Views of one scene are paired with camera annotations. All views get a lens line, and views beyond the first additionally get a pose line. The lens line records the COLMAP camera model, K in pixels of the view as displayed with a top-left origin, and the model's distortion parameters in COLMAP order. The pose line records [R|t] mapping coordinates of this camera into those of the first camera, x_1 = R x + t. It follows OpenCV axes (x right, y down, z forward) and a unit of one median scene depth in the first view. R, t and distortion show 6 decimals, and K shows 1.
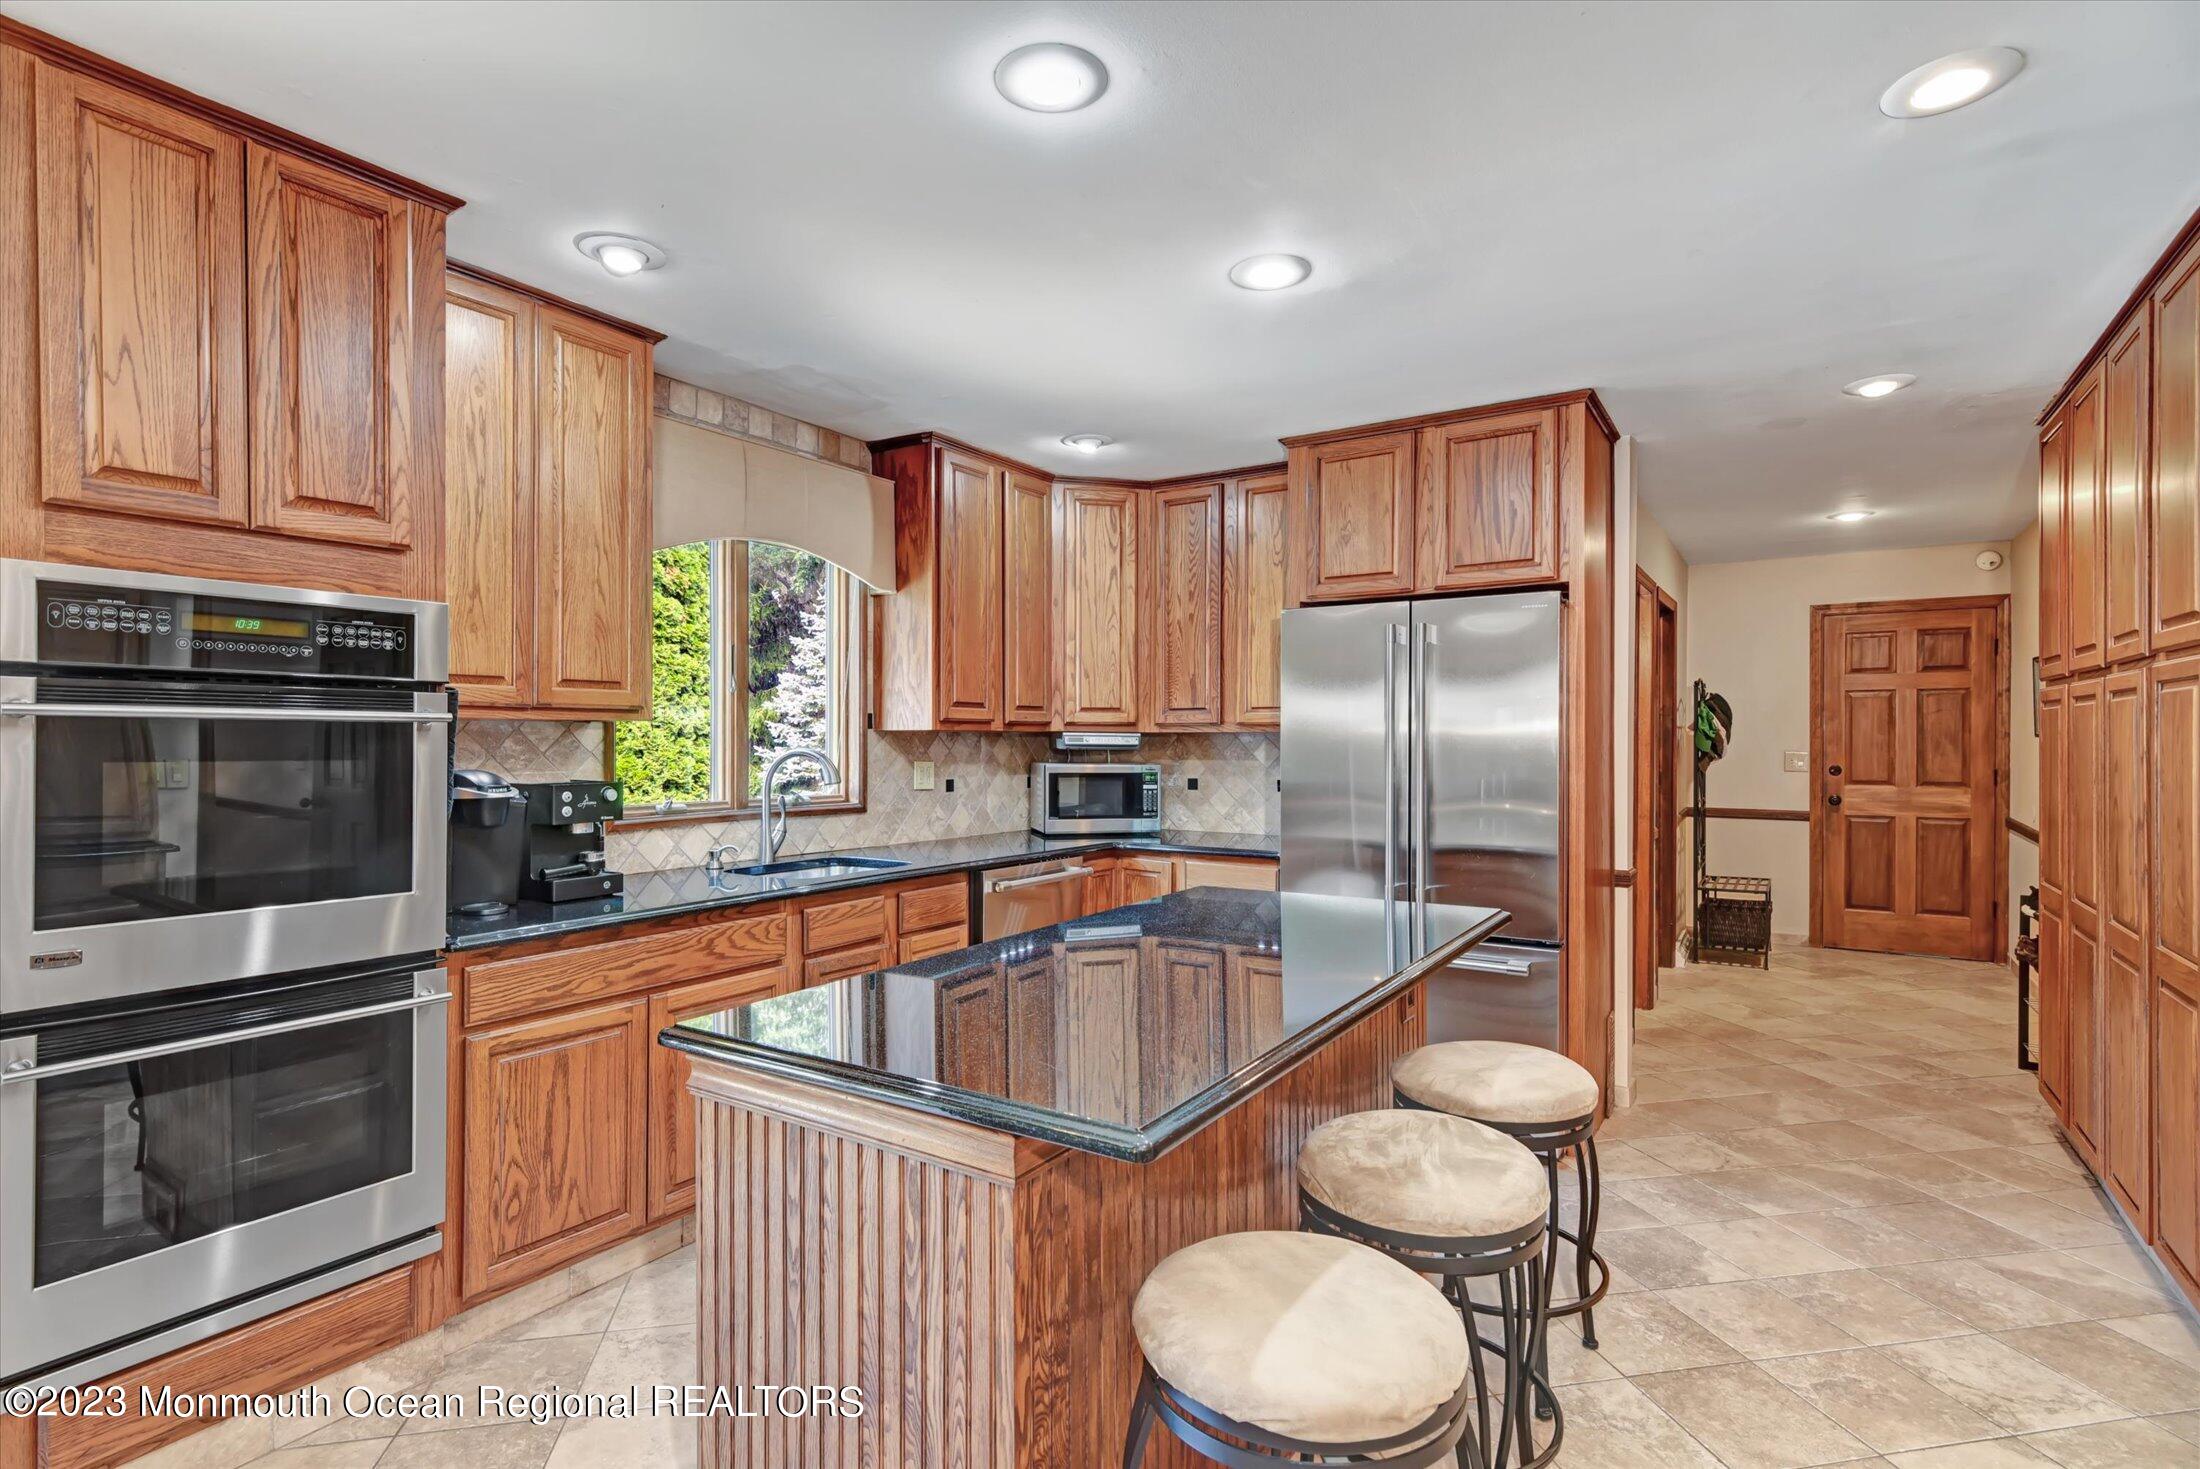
lens RADIAL K [[1100.7, 0, 1087.8], [0, 1100.7, 744.8], [0, 0, 1]] dist [-0.003639, -0.000338]
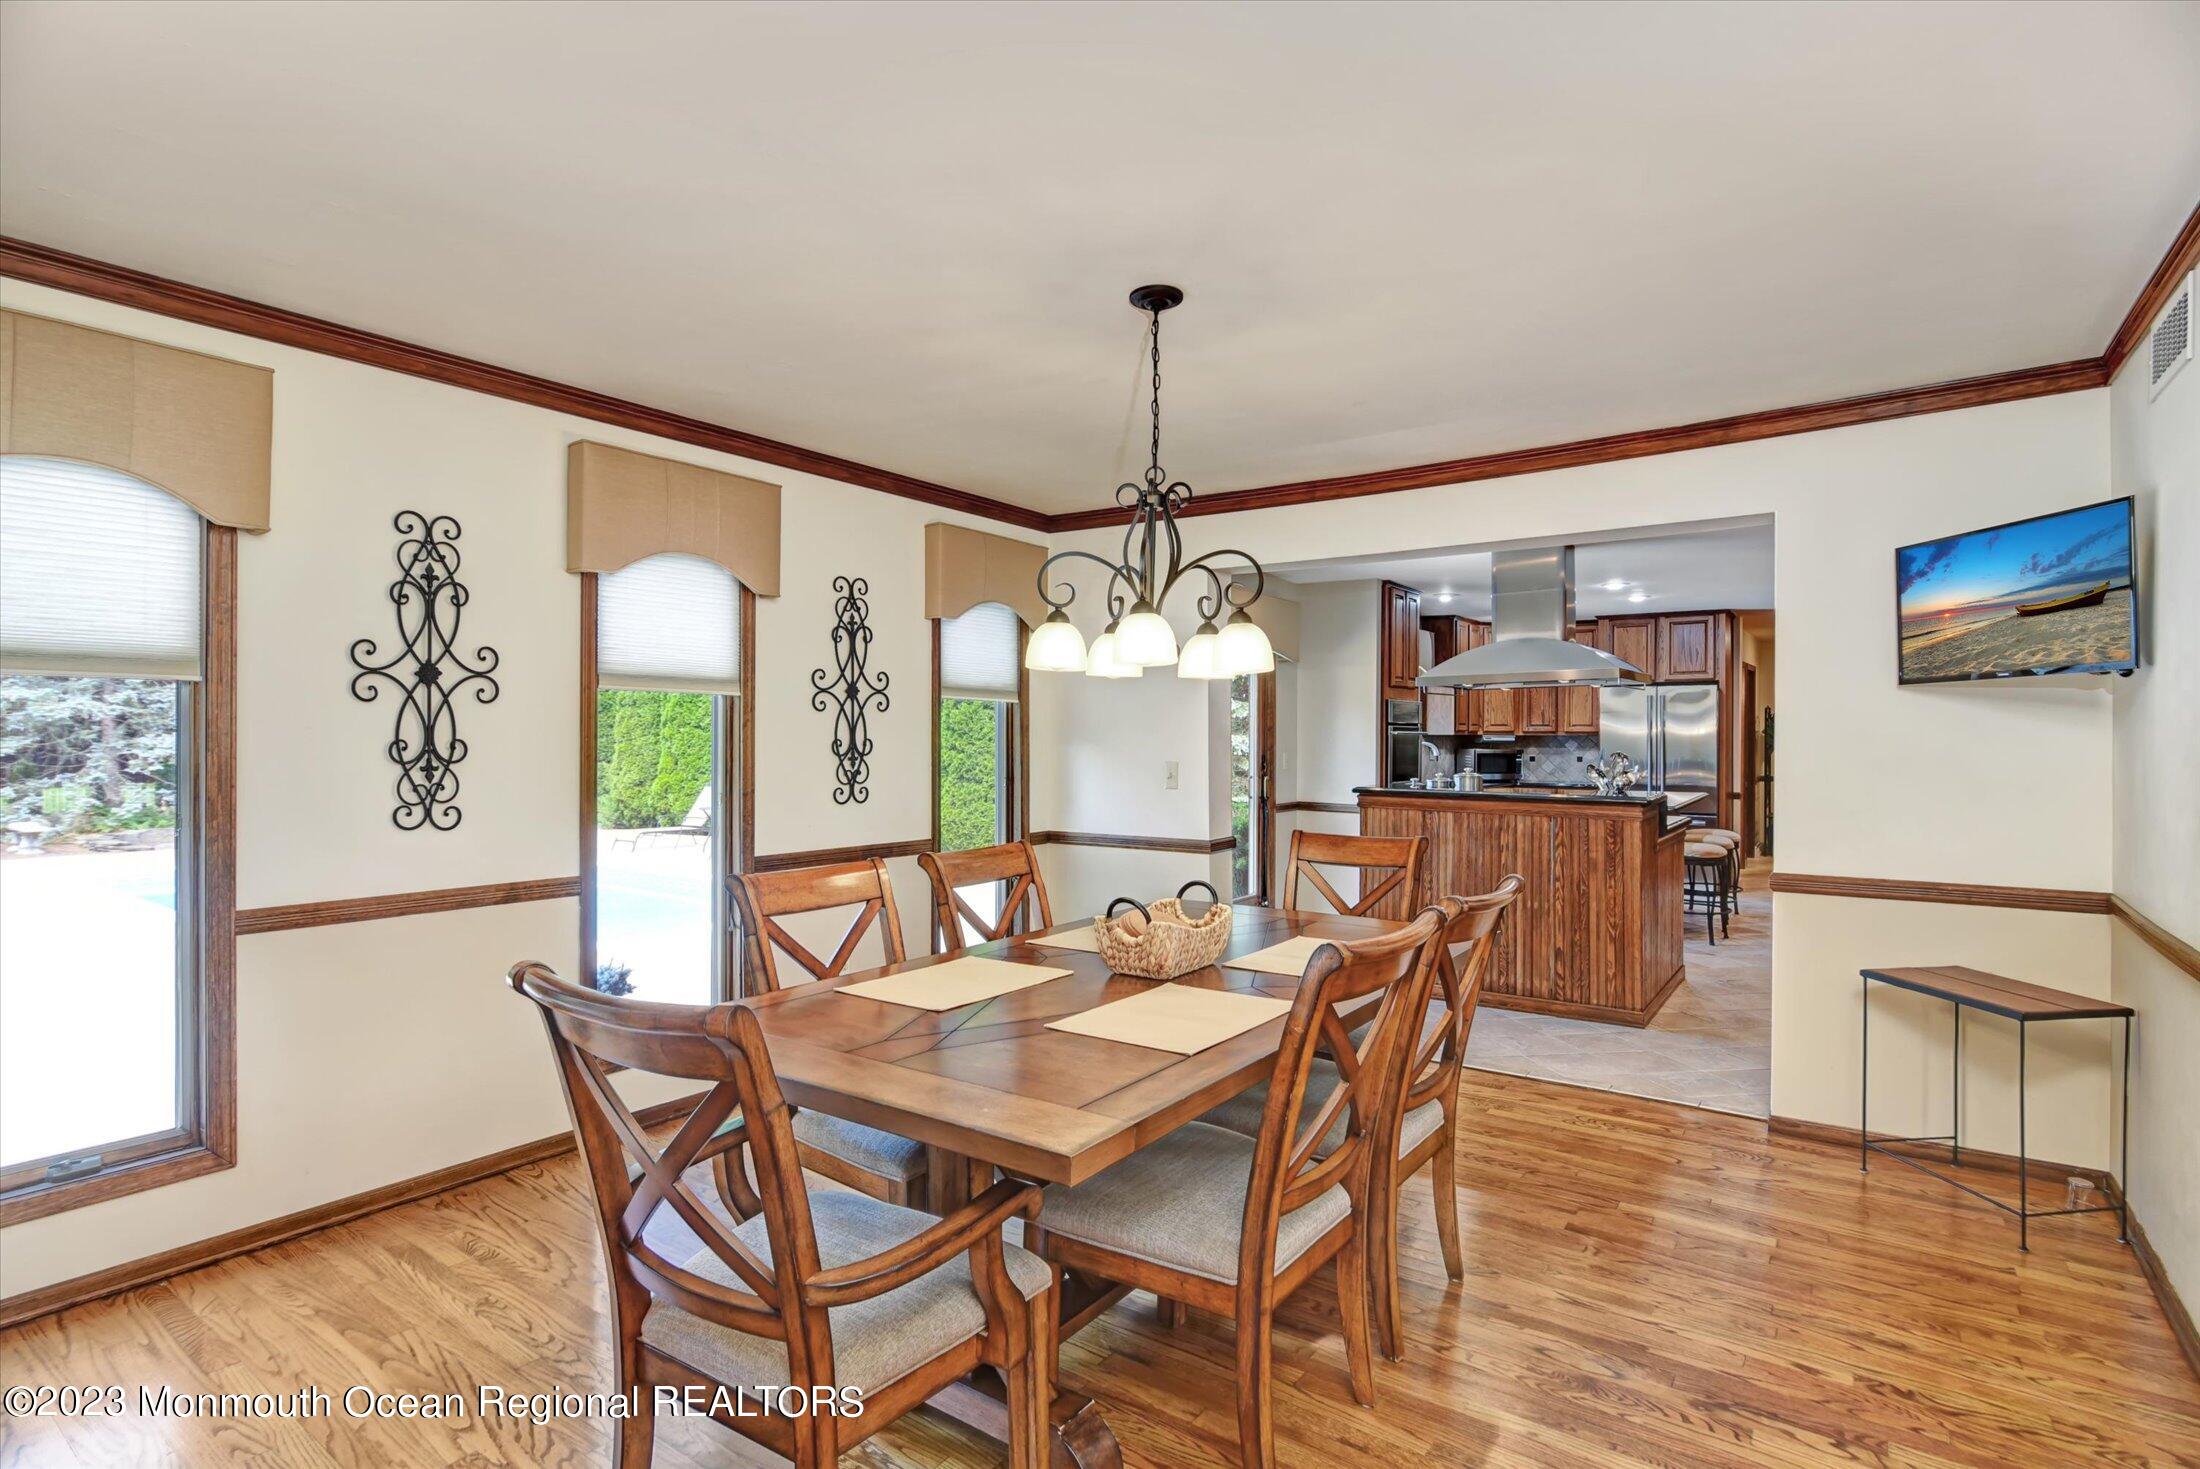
lens RADIAL K [[1100.7, 0, 1096.4], [0, 1100.7, 738.6], [0, 0, 1]] dist [-0.003639, -0.000338]
pose [[0.999276, 0.005154, -0.037687, -0.842232], [-0.005396, 0.999966, -0.006311, 0.016583], [0.037653, 0.006510, 0.999270, -1.492221]]
